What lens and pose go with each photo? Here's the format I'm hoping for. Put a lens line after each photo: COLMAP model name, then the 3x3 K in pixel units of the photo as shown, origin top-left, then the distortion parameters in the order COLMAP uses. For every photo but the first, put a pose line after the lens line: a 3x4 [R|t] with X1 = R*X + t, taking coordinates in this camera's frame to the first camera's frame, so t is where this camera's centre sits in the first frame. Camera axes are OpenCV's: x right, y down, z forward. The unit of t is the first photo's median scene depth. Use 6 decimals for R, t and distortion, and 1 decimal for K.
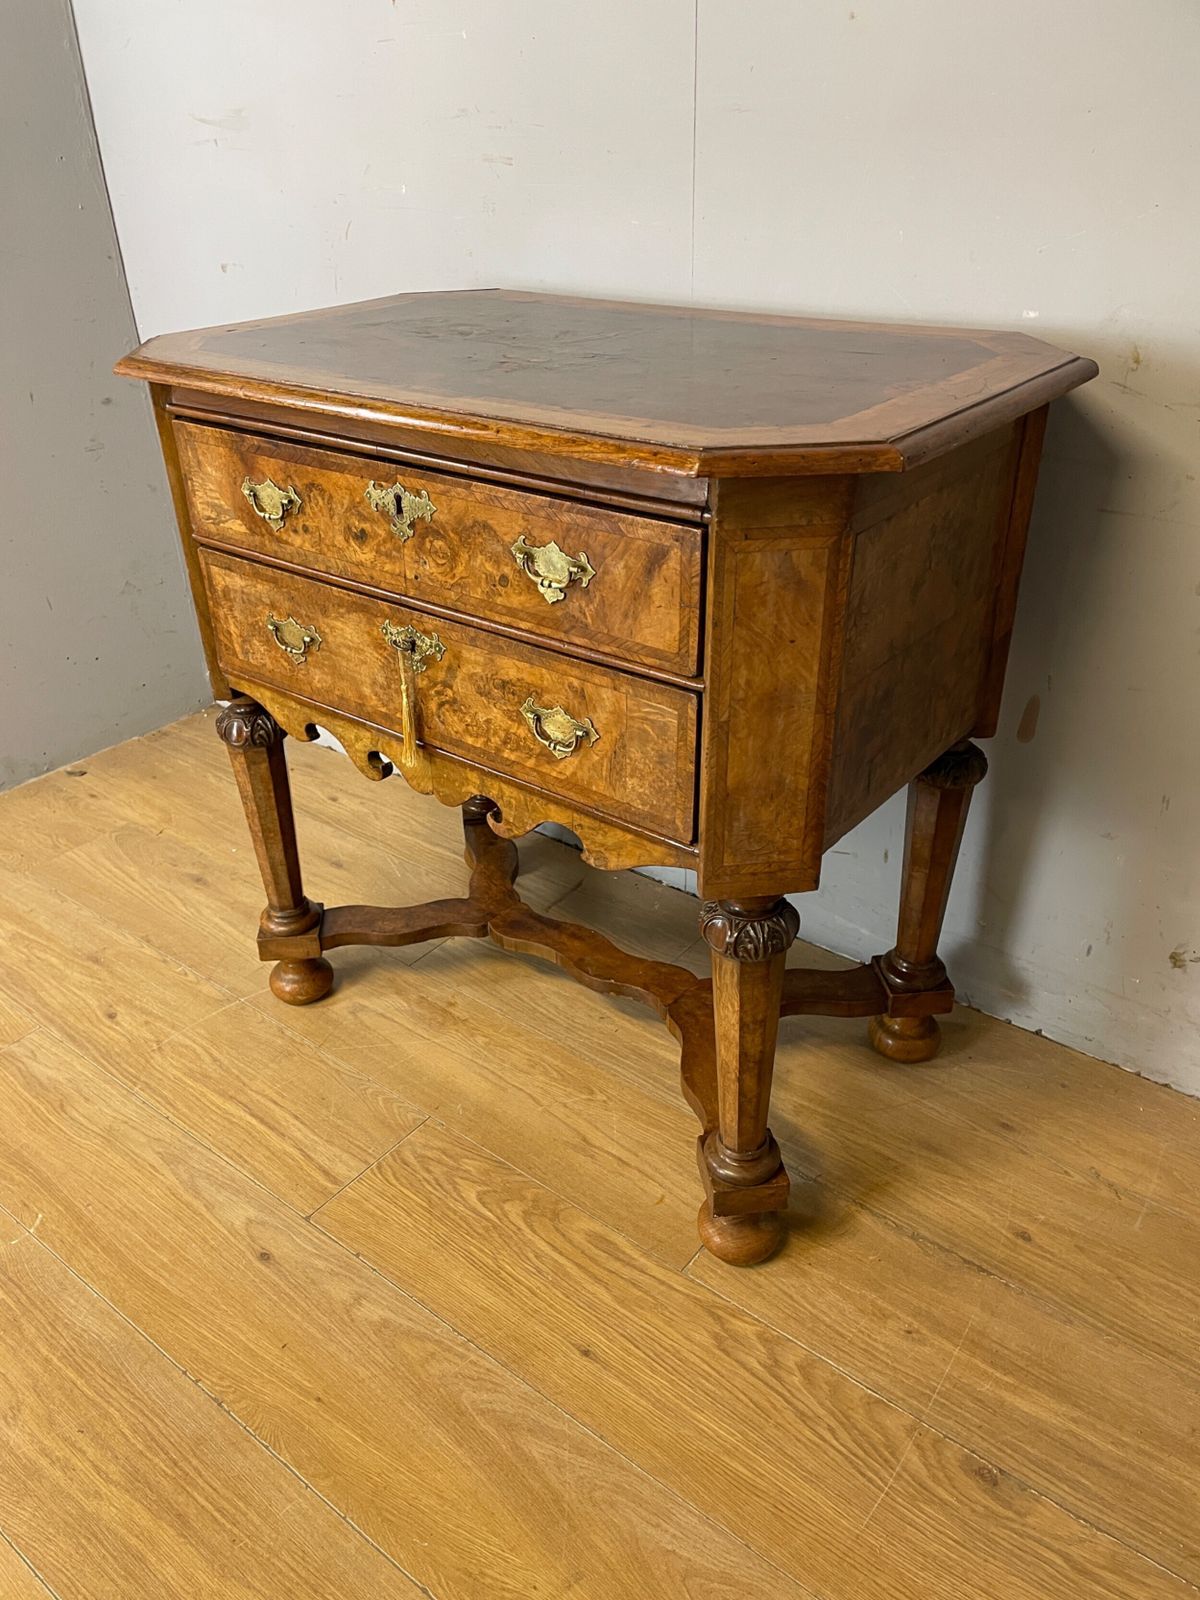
lens RADIAL K [[1216.6, 0, 598.3], [0, 1216.6, 800.1], [0, 0, 1]] dist [0.094112, -0.122798]
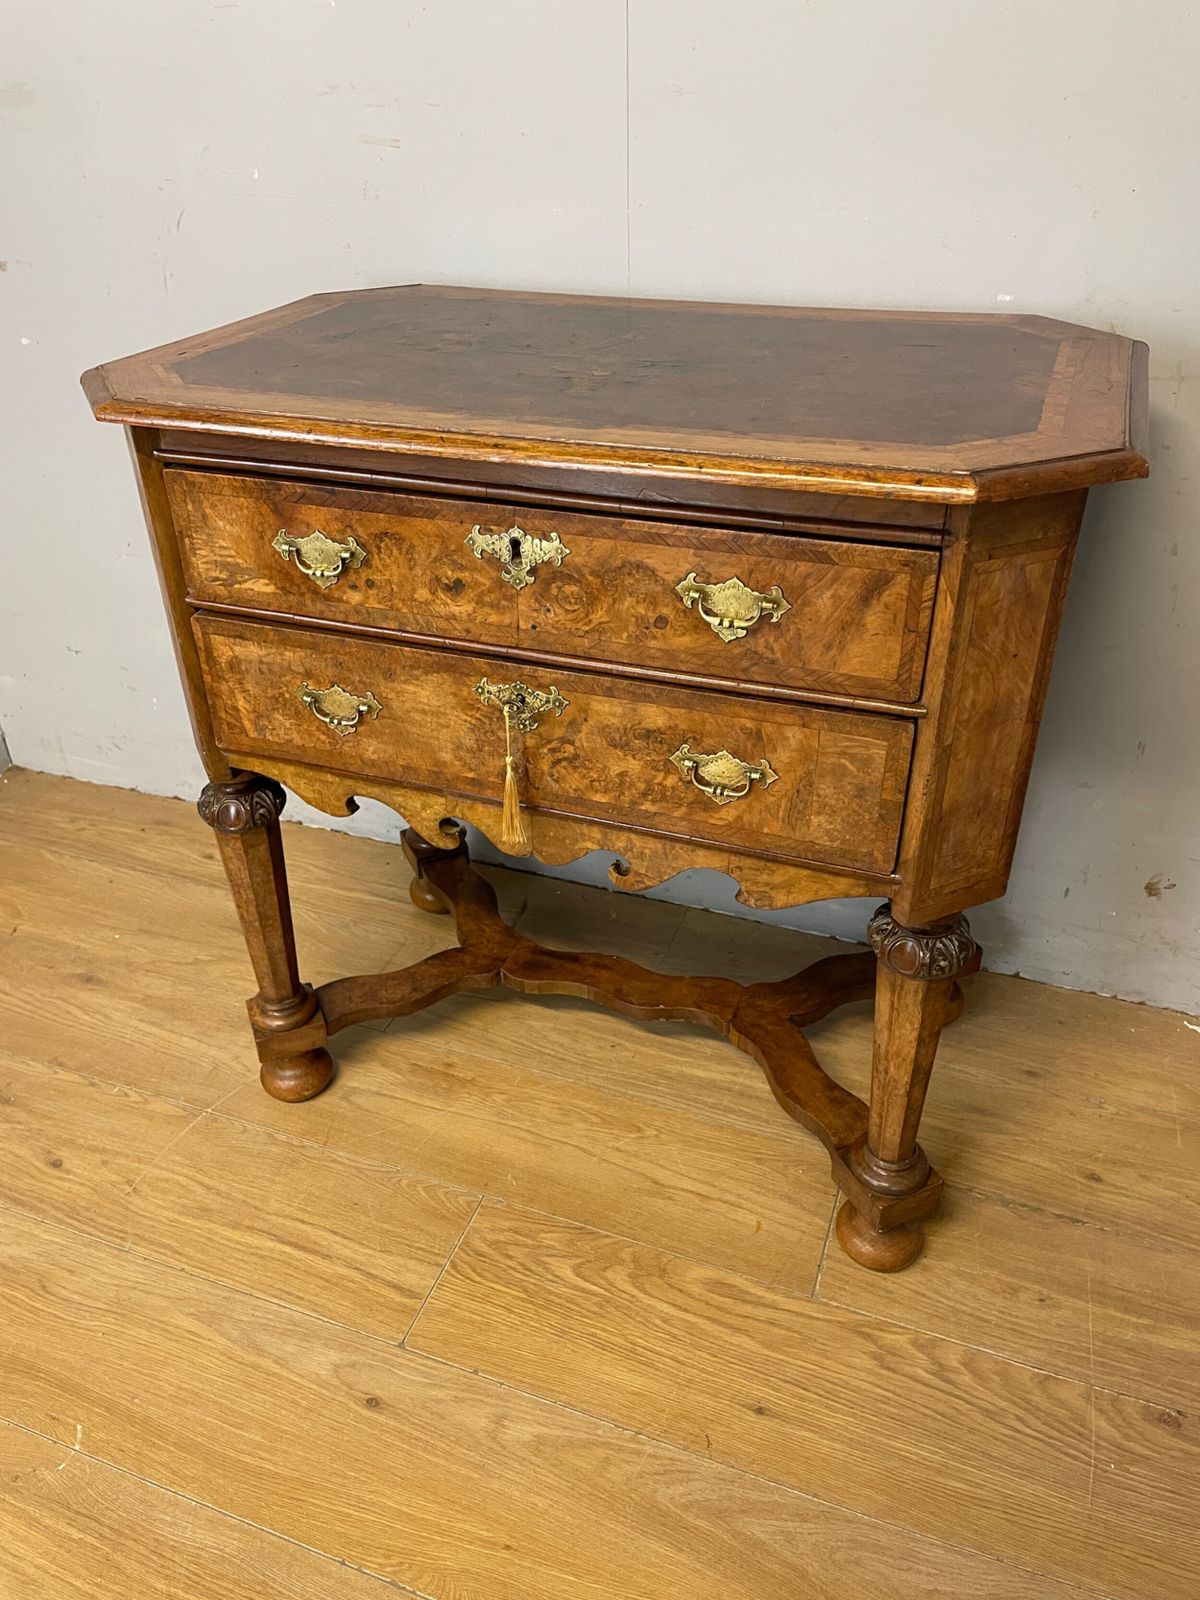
lens RADIAL K [[1216.6, 0, 592.5], [0, 1216.6, 788.2], [0, 0, 1]] dist [0.094112, -0.122798]
pose [[0.951431, -0.149409, 0.269178, -0.337272], [0.143385, 0.988775, 0.042017, -0.087933], [-0.272434, -0.001380, 0.962173, 0.112333]]
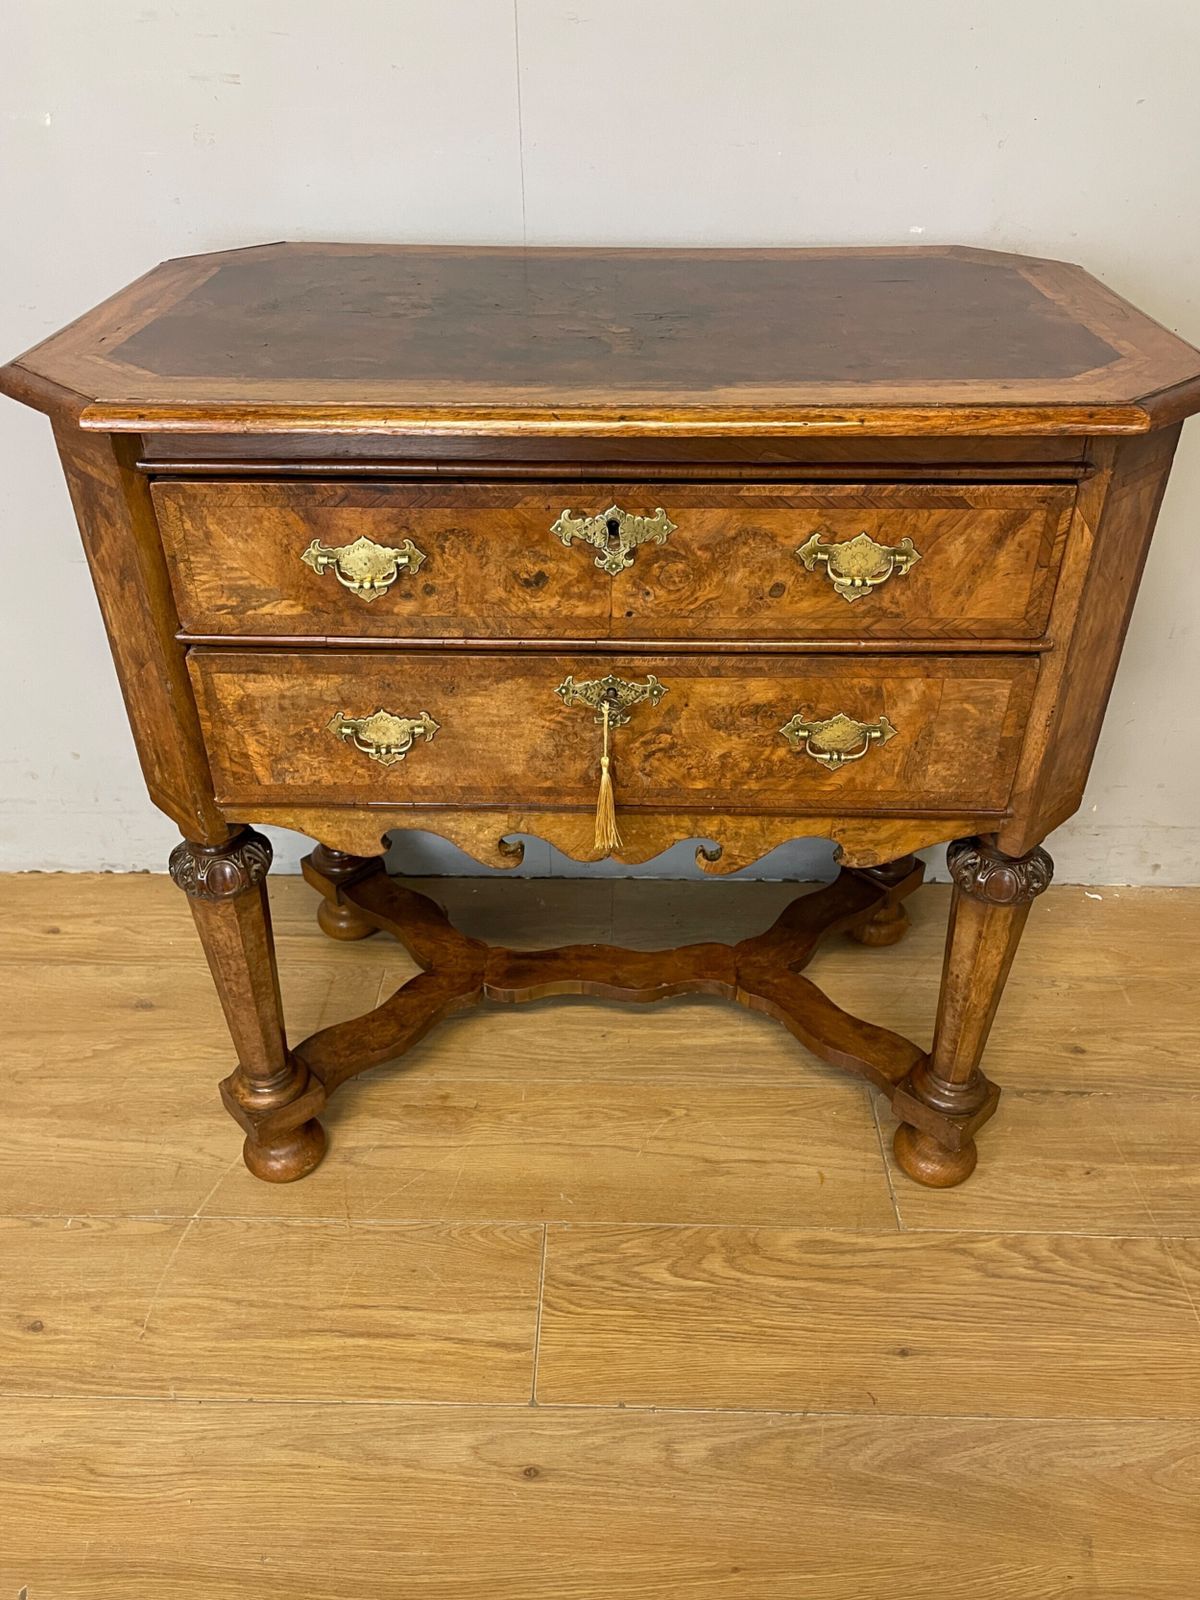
lens RADIAL K [[1216.6, 0, 605.5], [0, 1216.6, 791.4], [0, 0, 1]] dist [0.094112, -0.122798]
pose [[0.791309, -0.316483, 0.523133, -0.583498], [0.283555, 0.947992, 0.144598, -0.177381], [-0.541689, 0.033915, 0.839894, 0.295825]]
